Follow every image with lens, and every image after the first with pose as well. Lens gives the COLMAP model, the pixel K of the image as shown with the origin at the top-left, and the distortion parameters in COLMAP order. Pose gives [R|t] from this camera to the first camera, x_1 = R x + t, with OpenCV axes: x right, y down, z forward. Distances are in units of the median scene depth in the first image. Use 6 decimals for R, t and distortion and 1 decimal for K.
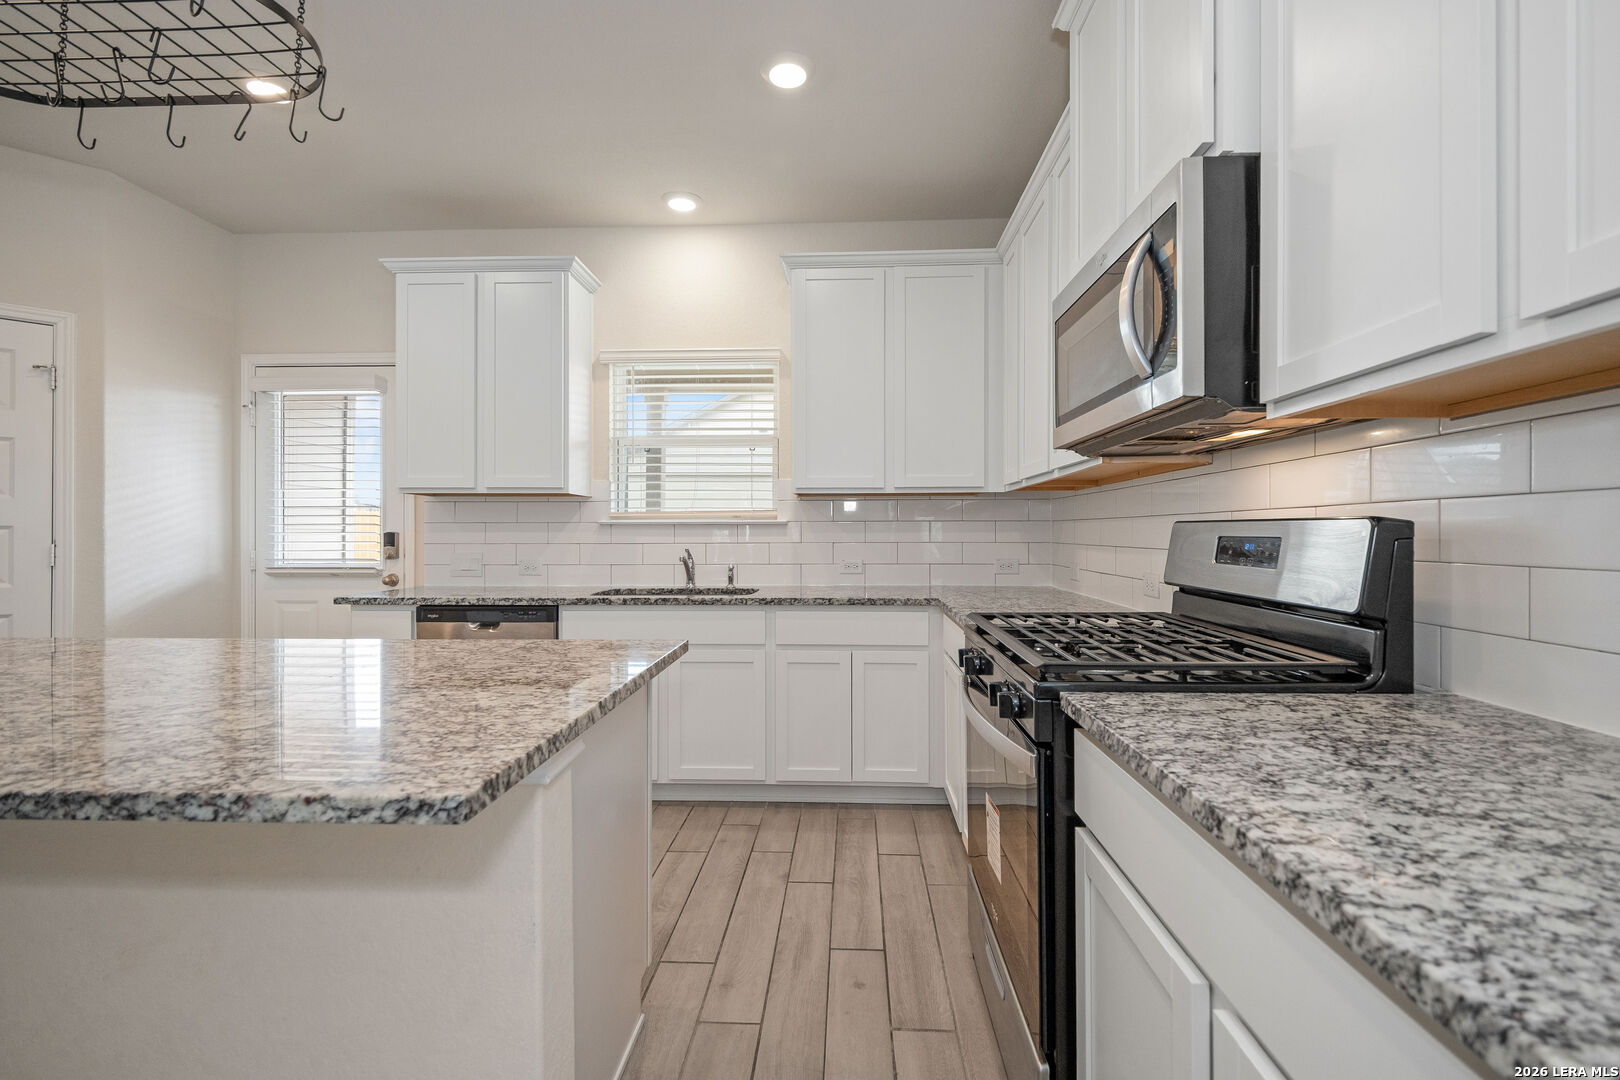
lens RADIAL K [[711.5, 0, 820.3], [0, 711.5, 533.0], [0, 0, 1]] dist [0.009917, -0.006070]
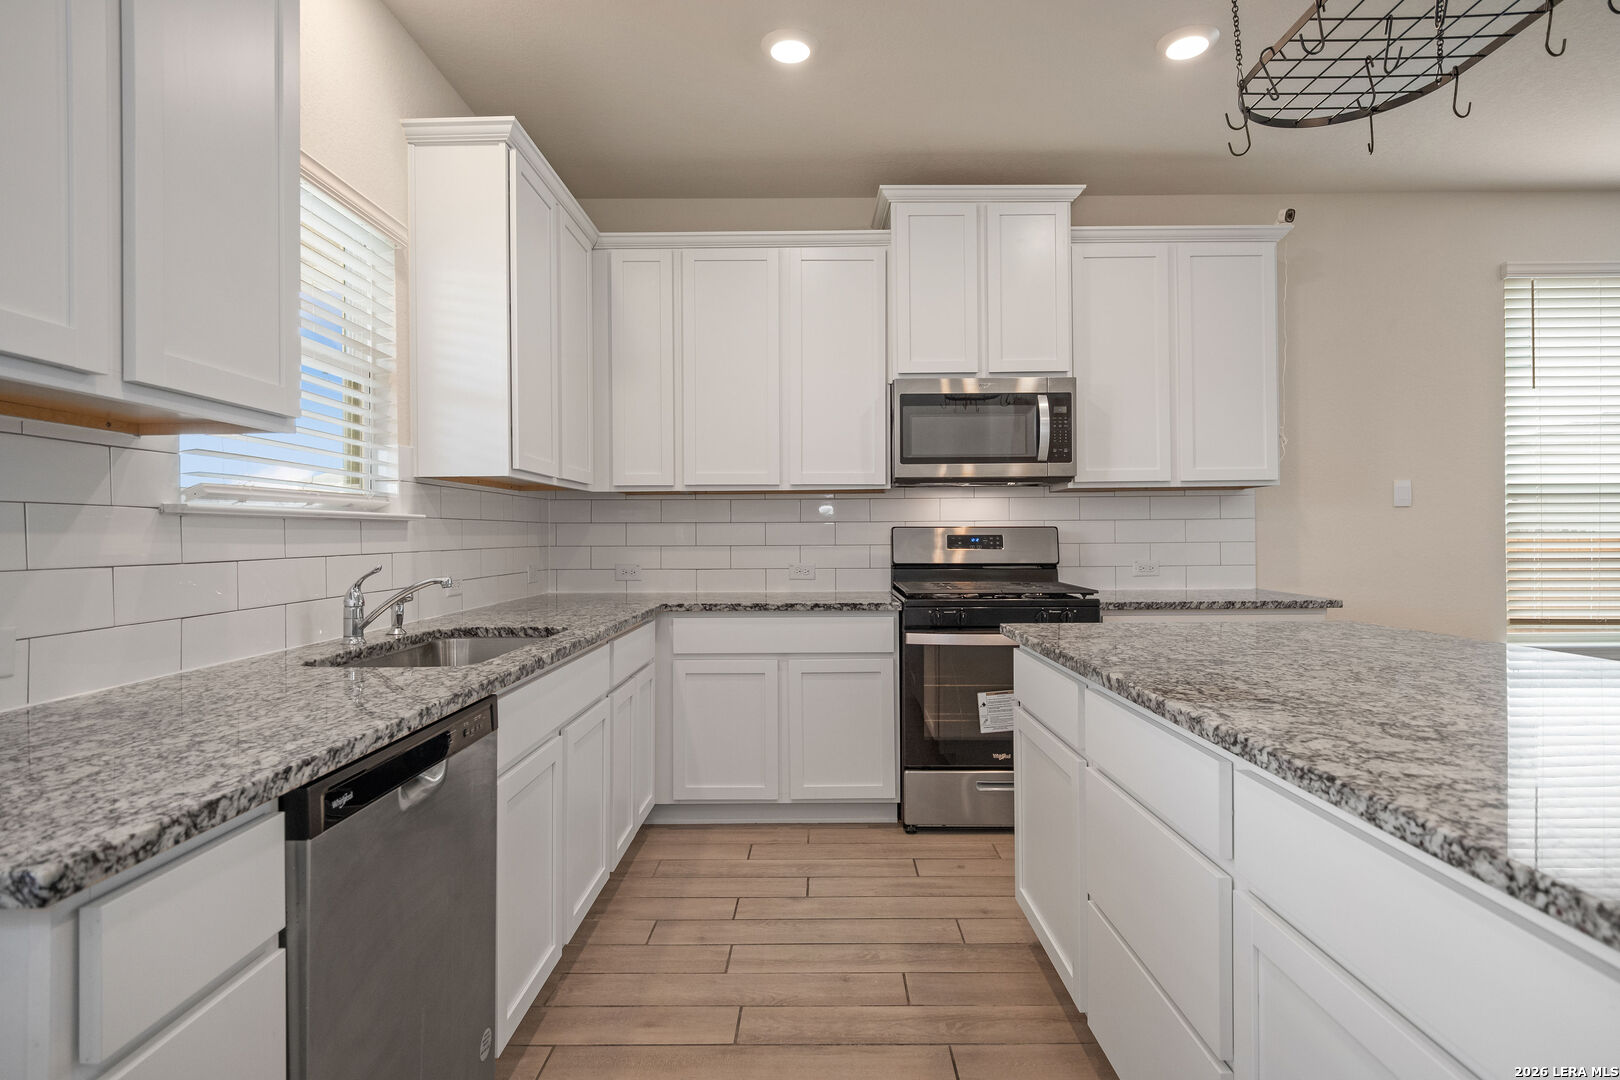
lens RADIAL K [[837.0, 0, 811.3], [0, 837.0, 540.7], [0, 0, 1]] dist [-0.015831, -0.000688]
pose [[-0.041148, -0.004035, 0.999145, -1.211821], [0.010967, 0.999930, 0.004490, 0.006278], [-0.999093, 0.011142, -0.041101, 1.078068]]
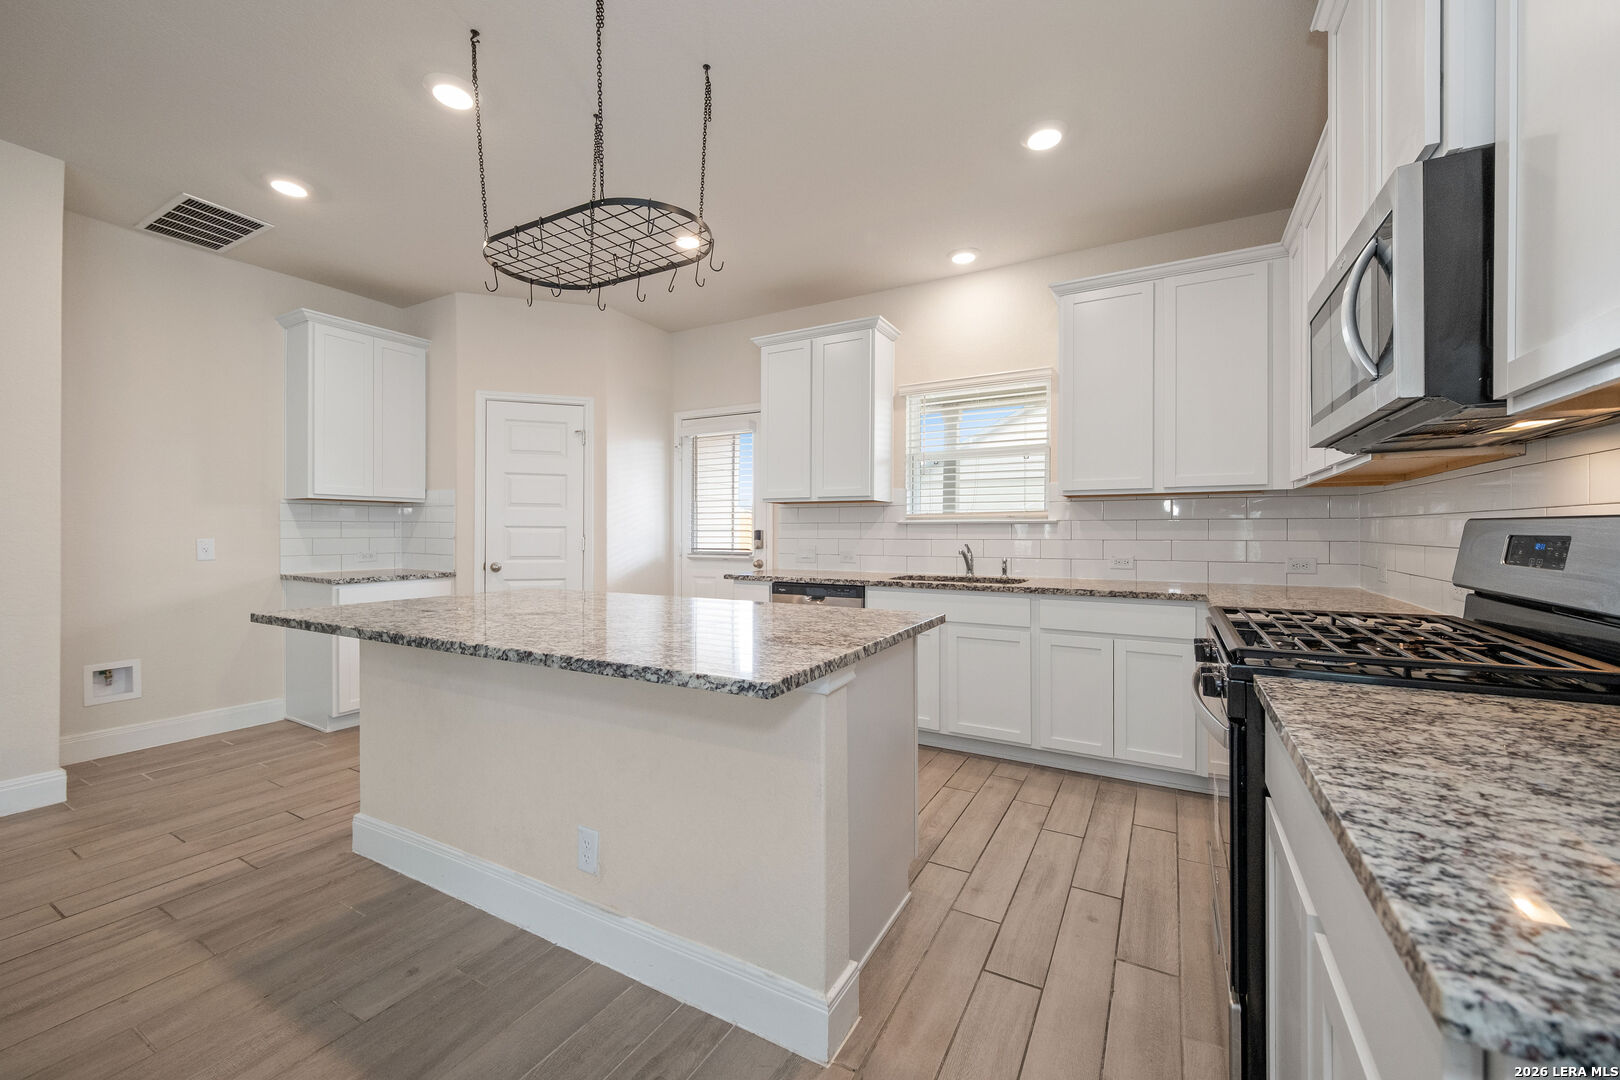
lens RADIAL K [[631.9, 0, 810.9], [0, 631.9, 533.1], [0, 0, 1]] dist [0.001369, -0.001346]
pose [[0.891479, 0.003113, -0.453052, 0.089029], [-0.001507, 0.999991, 0.003907, -0.000181], [0.453060, -0.002800, 0.891476, -0.101420]]
